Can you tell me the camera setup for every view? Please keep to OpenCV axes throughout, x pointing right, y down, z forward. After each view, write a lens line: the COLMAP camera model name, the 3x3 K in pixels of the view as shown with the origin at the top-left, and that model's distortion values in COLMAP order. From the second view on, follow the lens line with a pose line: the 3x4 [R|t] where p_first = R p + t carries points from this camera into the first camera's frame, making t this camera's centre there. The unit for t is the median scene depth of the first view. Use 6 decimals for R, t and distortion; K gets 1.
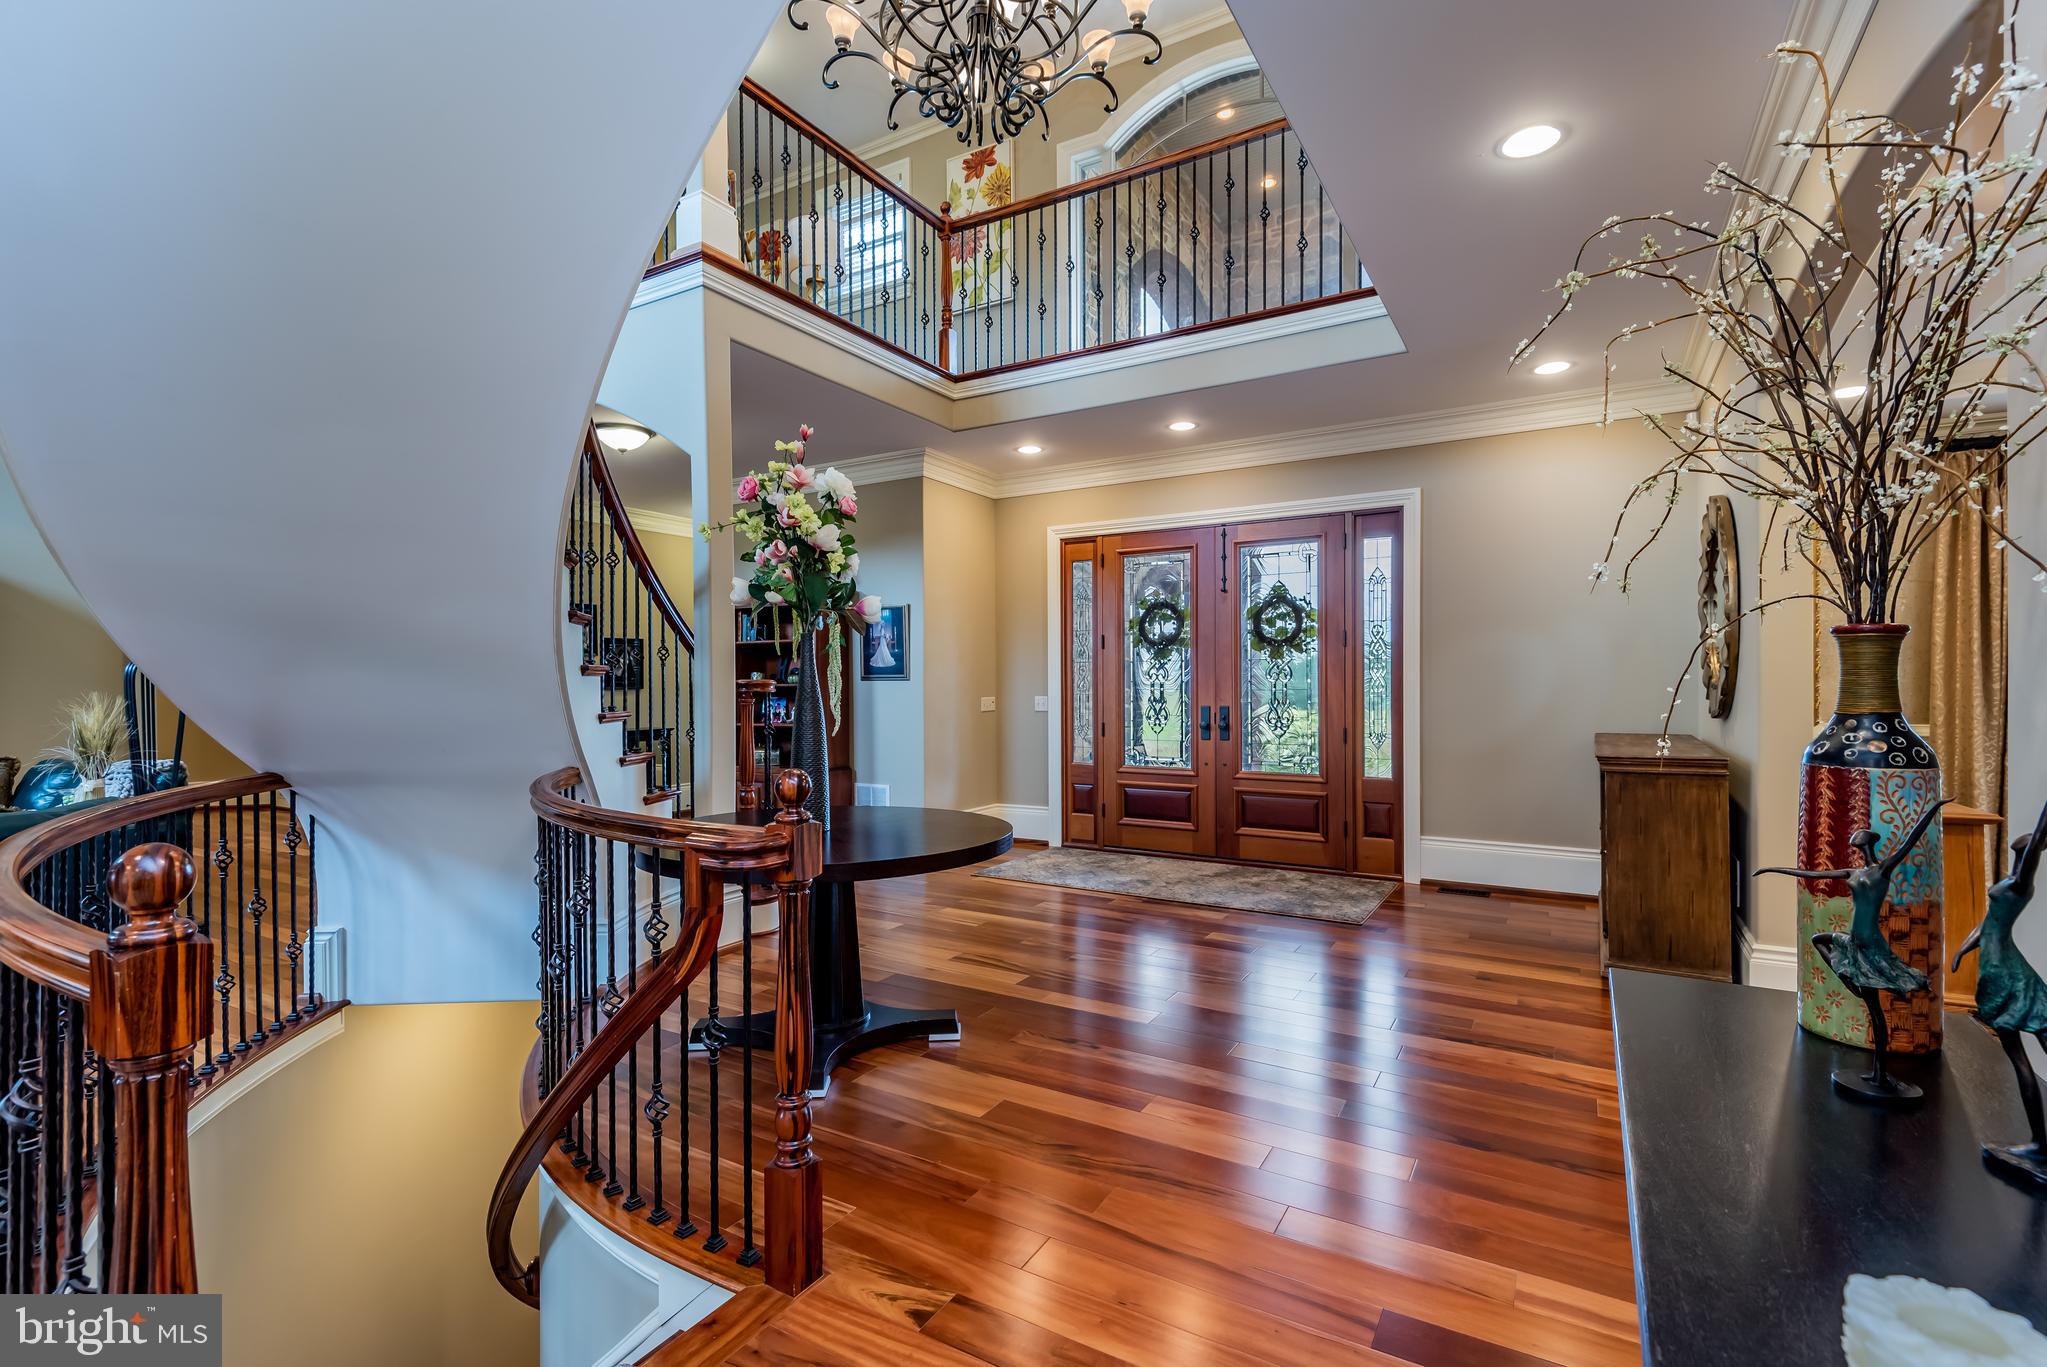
lens RADIAL K [[931.4, 0, 1023.5], [0, 931.4, 683.5], [0, 0, 1]] dist [0.042858, -0.034397]
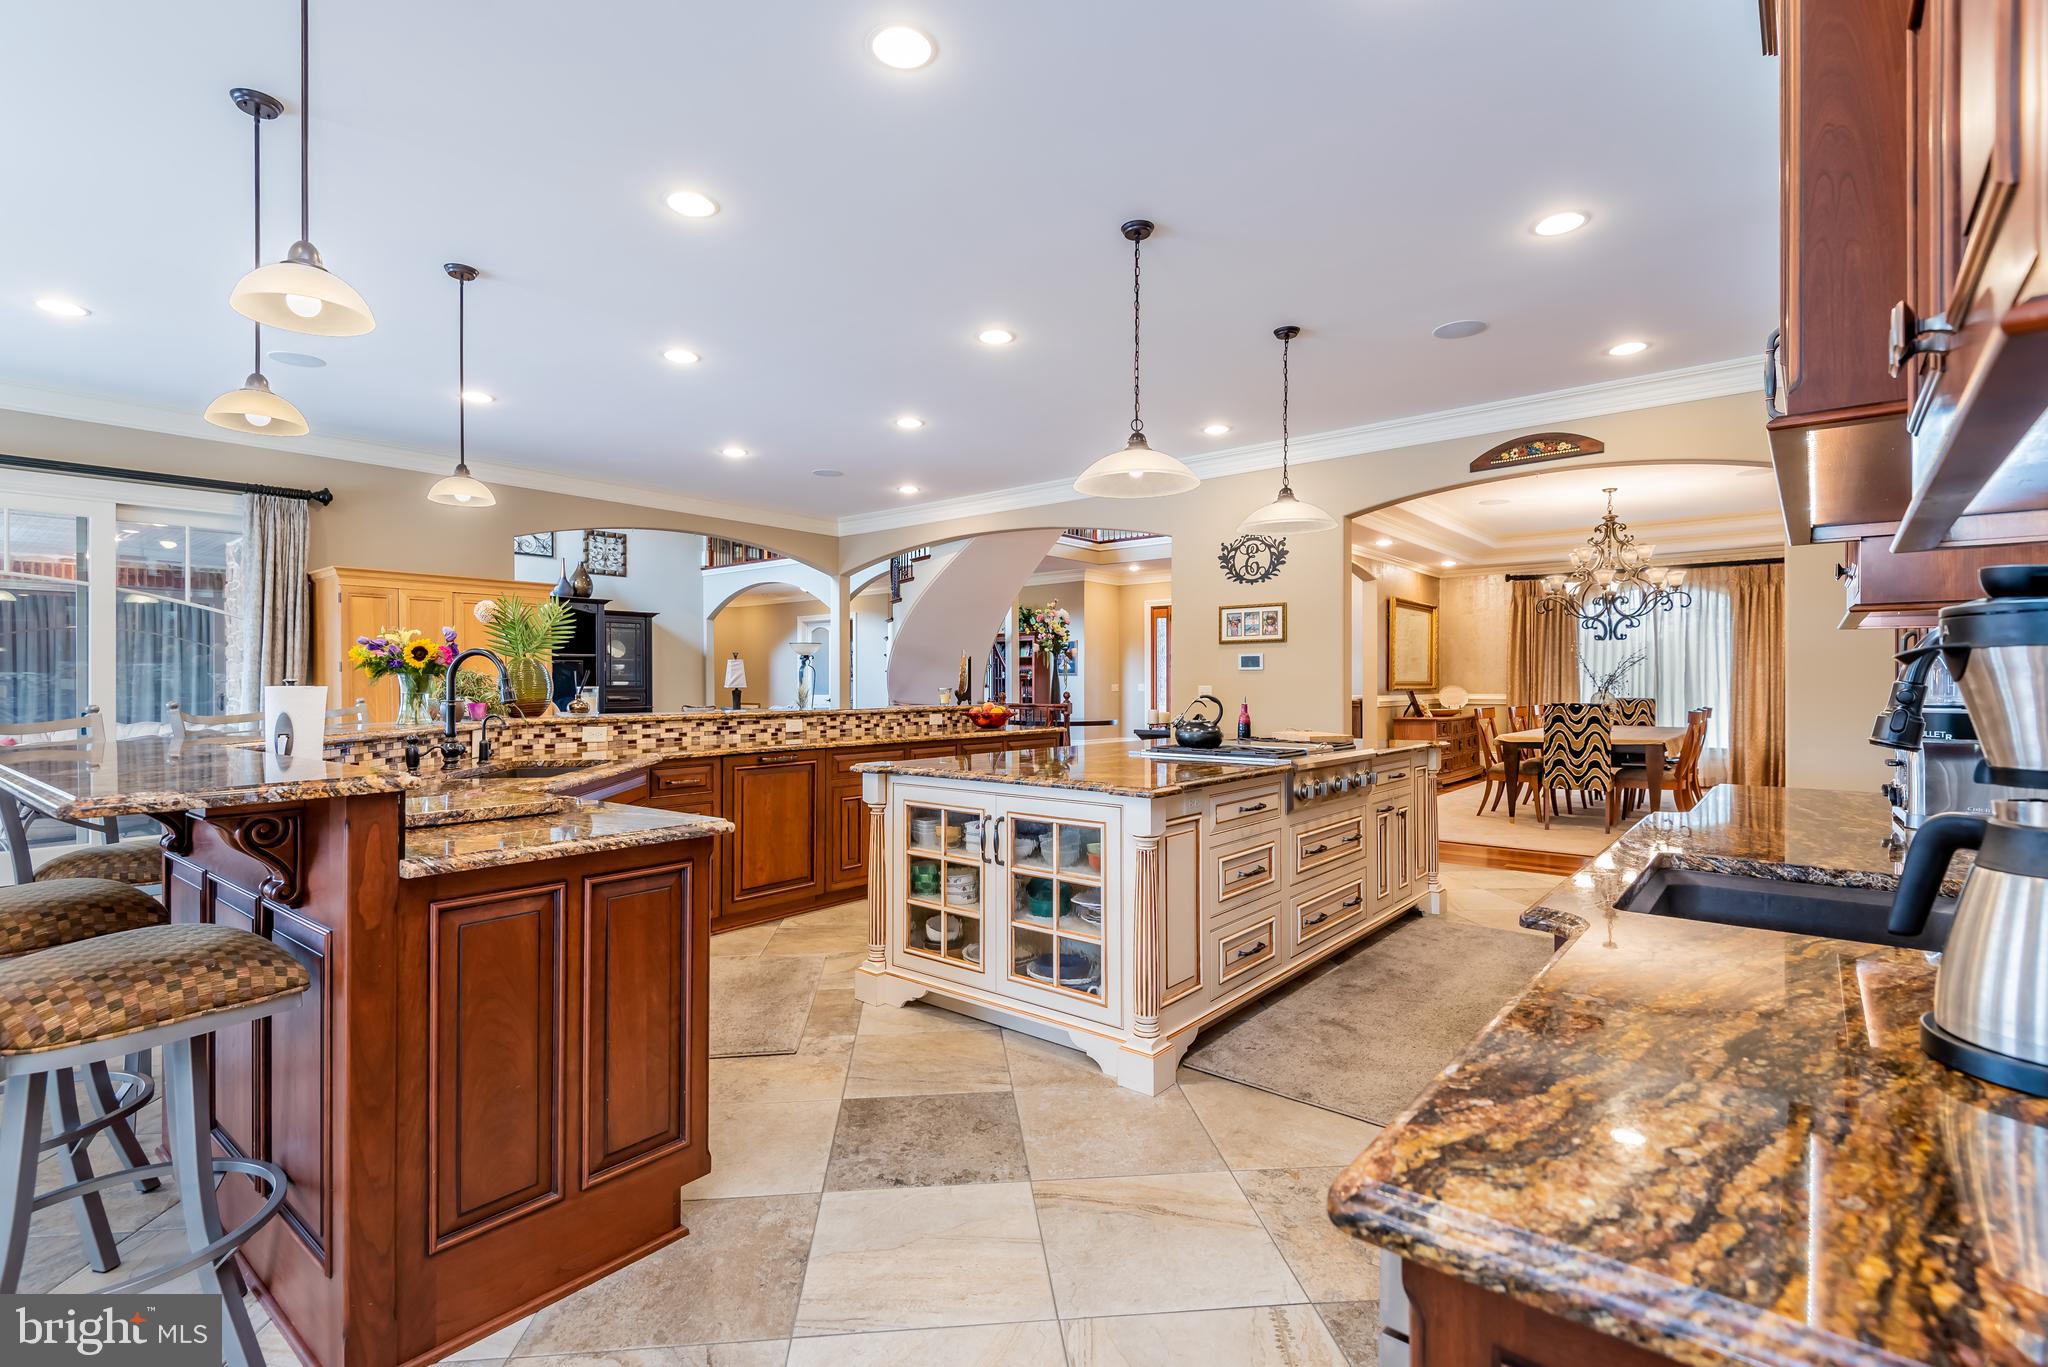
lens RADIAL K [[931.8, 0, 1024.0], [0, 931.8, 683.5], [0, 0, 1]] dist [0.042858, -0.034397]
pose [[0.991783, -0.002298, -0.127910, 0.028517], [0.004730, 0.999814, 0.018712, -0.028961], [0.127844, -0.019164, 0.991609, -1.169783]]
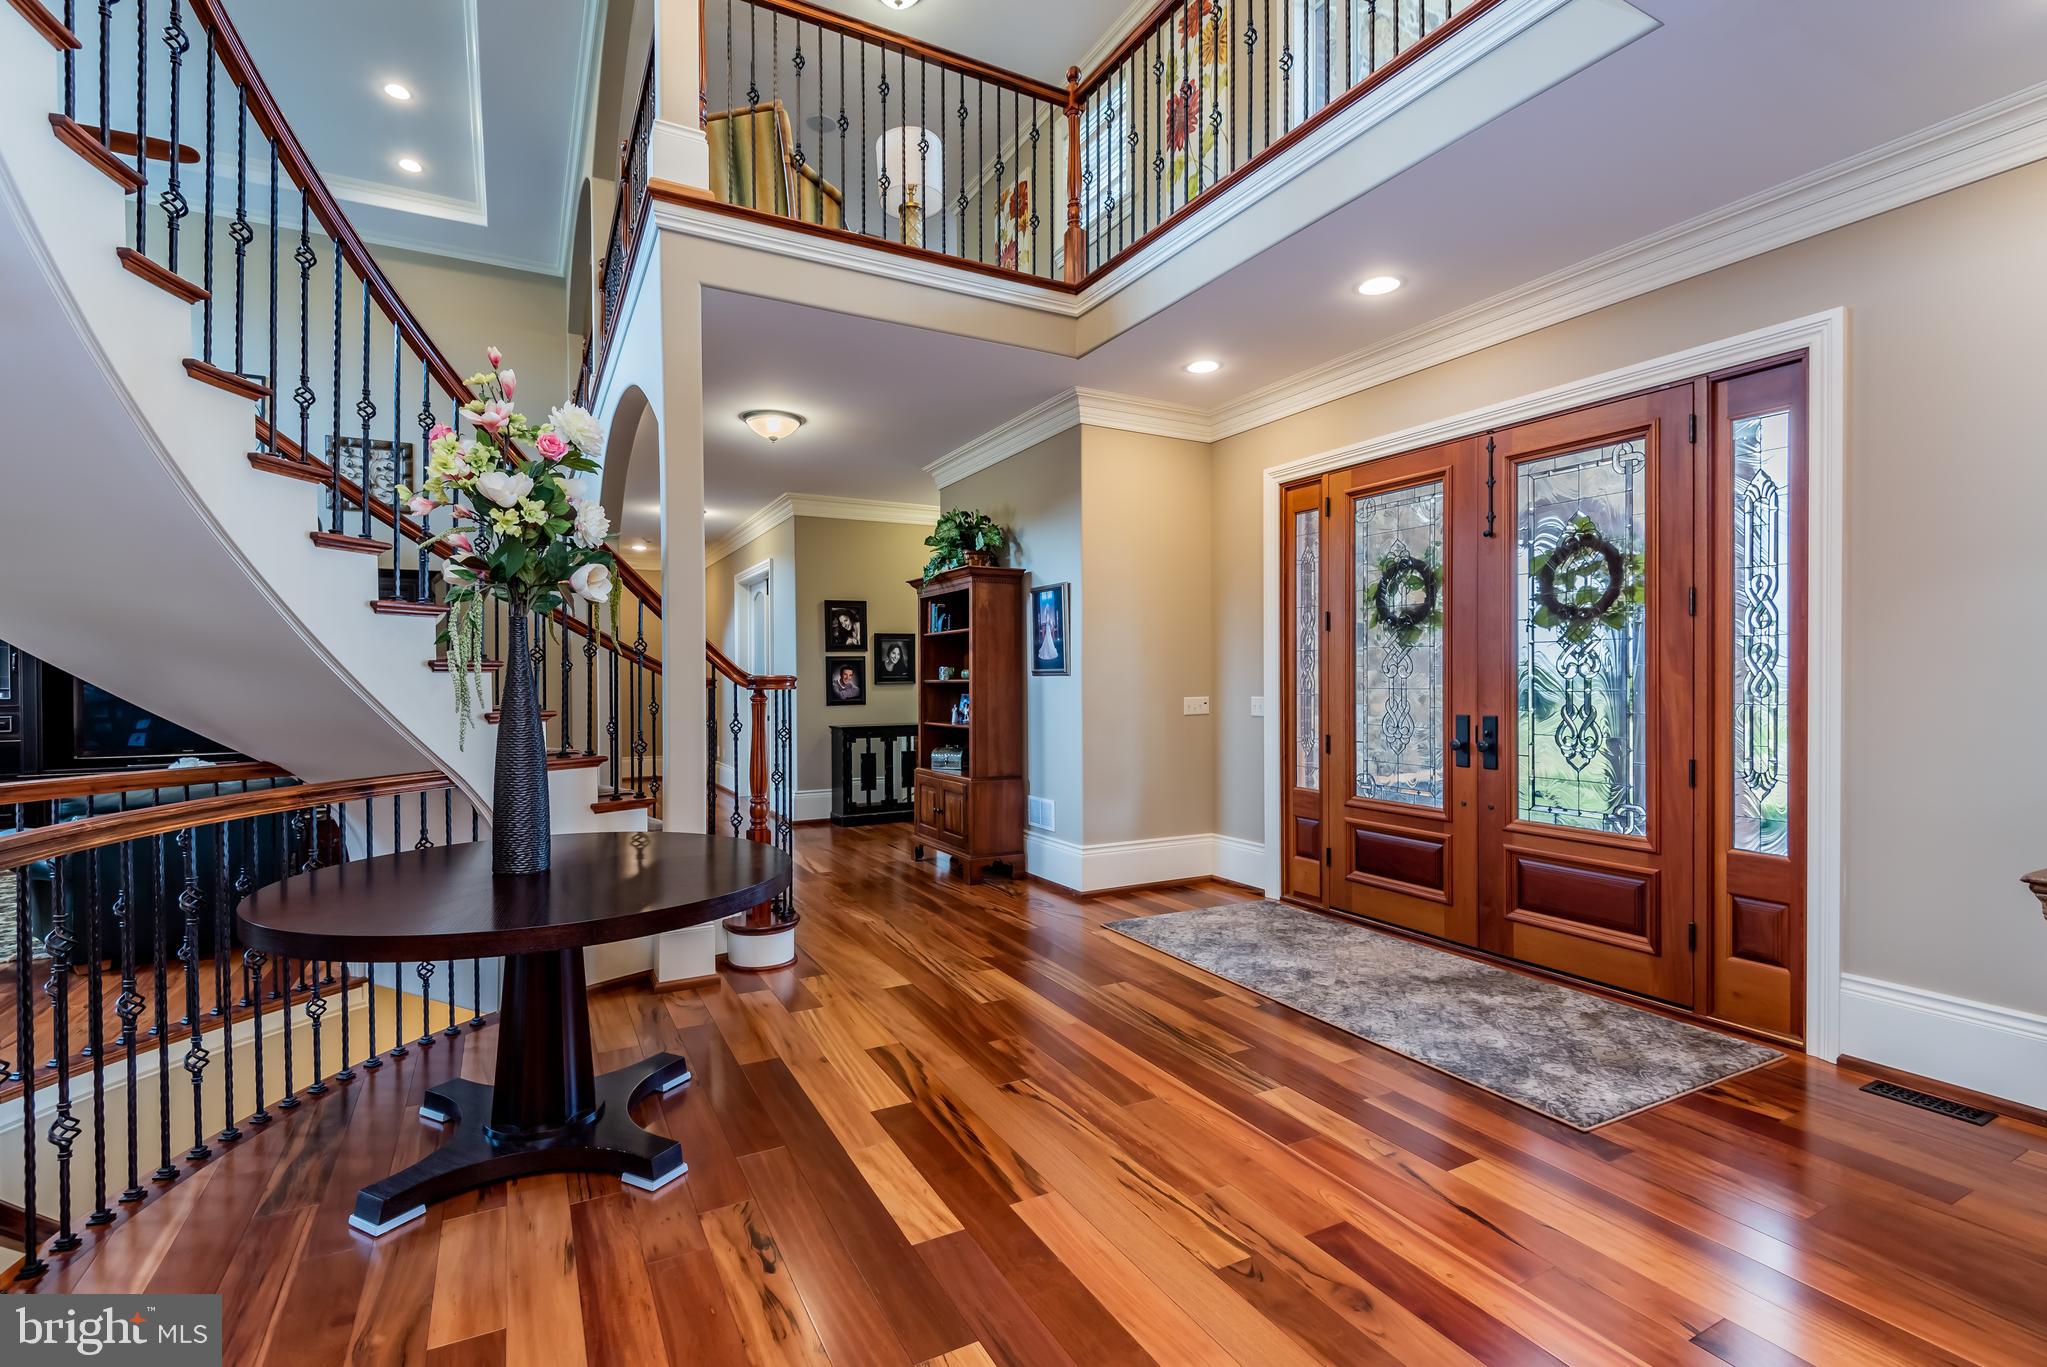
lens RADIAL K [[931.4, 0, 1023.5], [0, 931.4, 683.5], [0, 0, 1]] dist [0.042858, -0.034397]
pose [[0.854426, 0.004662, -0.519552, 0.278117], [-0.001555, 0.999978, 0.006416, -0.001464], [0.519571, -0.004674, 0.854415, 0.286185]]
